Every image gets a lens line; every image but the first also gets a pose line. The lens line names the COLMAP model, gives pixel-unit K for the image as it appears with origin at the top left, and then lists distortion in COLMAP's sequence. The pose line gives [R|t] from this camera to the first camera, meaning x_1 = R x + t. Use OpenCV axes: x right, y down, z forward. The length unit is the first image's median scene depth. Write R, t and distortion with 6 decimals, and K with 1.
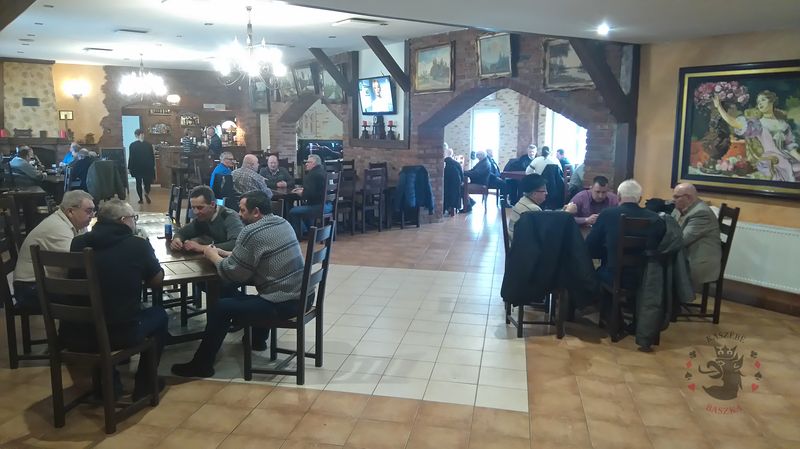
lens RADIAL K [[610.7, 0, 386.9], [0, 610.7, 217.0], [0, 0, 1]] dist [0.119236, -0.184374]
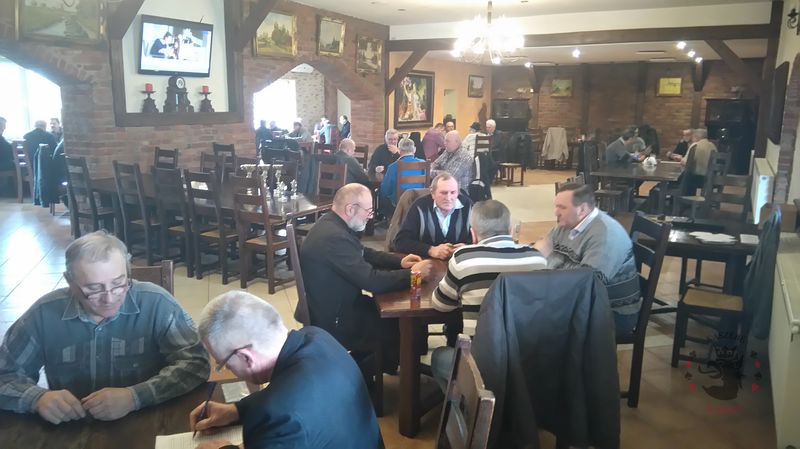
lens RADIAL K [[610.7, 0, 386.9], [0, 610.7, 217.0], [0, 0, 1]] dist [0.119236, -0.184374]
pose [[-0.467731, -0.178742, 0.865609, -0.809509], [0.114151, 0.958921, 0.259691, -0.184345], [-0.876469, 0.220276, -0.428113, 1.227329]]
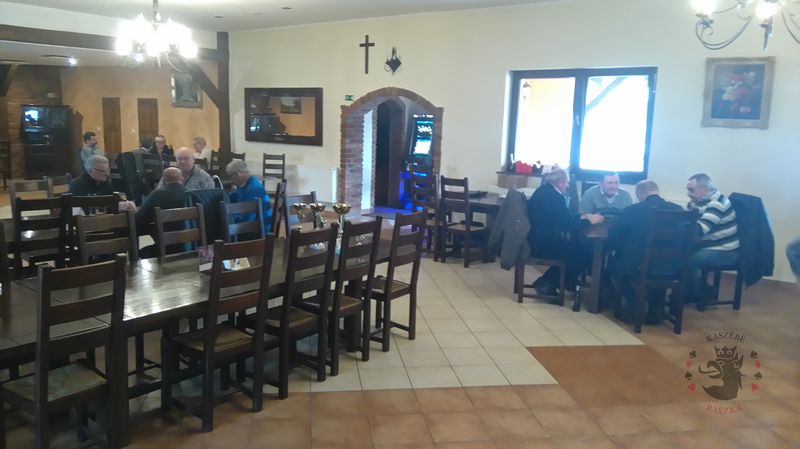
lens RADIAL K [[610.7, 0, 386.9], [0, 610.7, 217.0], [0, 0, 1]] dist [0.119236, -0.184374]
pose [[-0.942431, 0.024035, -0.333535, -0.159155], [-0.079677, 0.952548, 0.293775, -0.220150], [0.324769, 0.303438, -0.895796, 1.471322]]
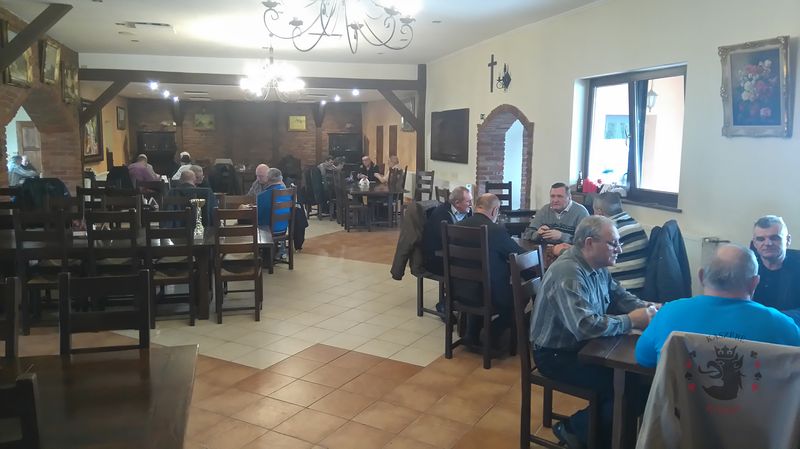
lens RADIAL K [[613.6, 0, 397.2], [0, 613.6, 214.6], [0, 0, 1]] dist [0.009695, -0.045815]
pose [[-0.950011, -0.056968, 0.306975, -0.603197], [0.027070, 0.964481, 0.262762, -0.220628], [-0.311041, 0.257936, -0.914725, 1.511662]]
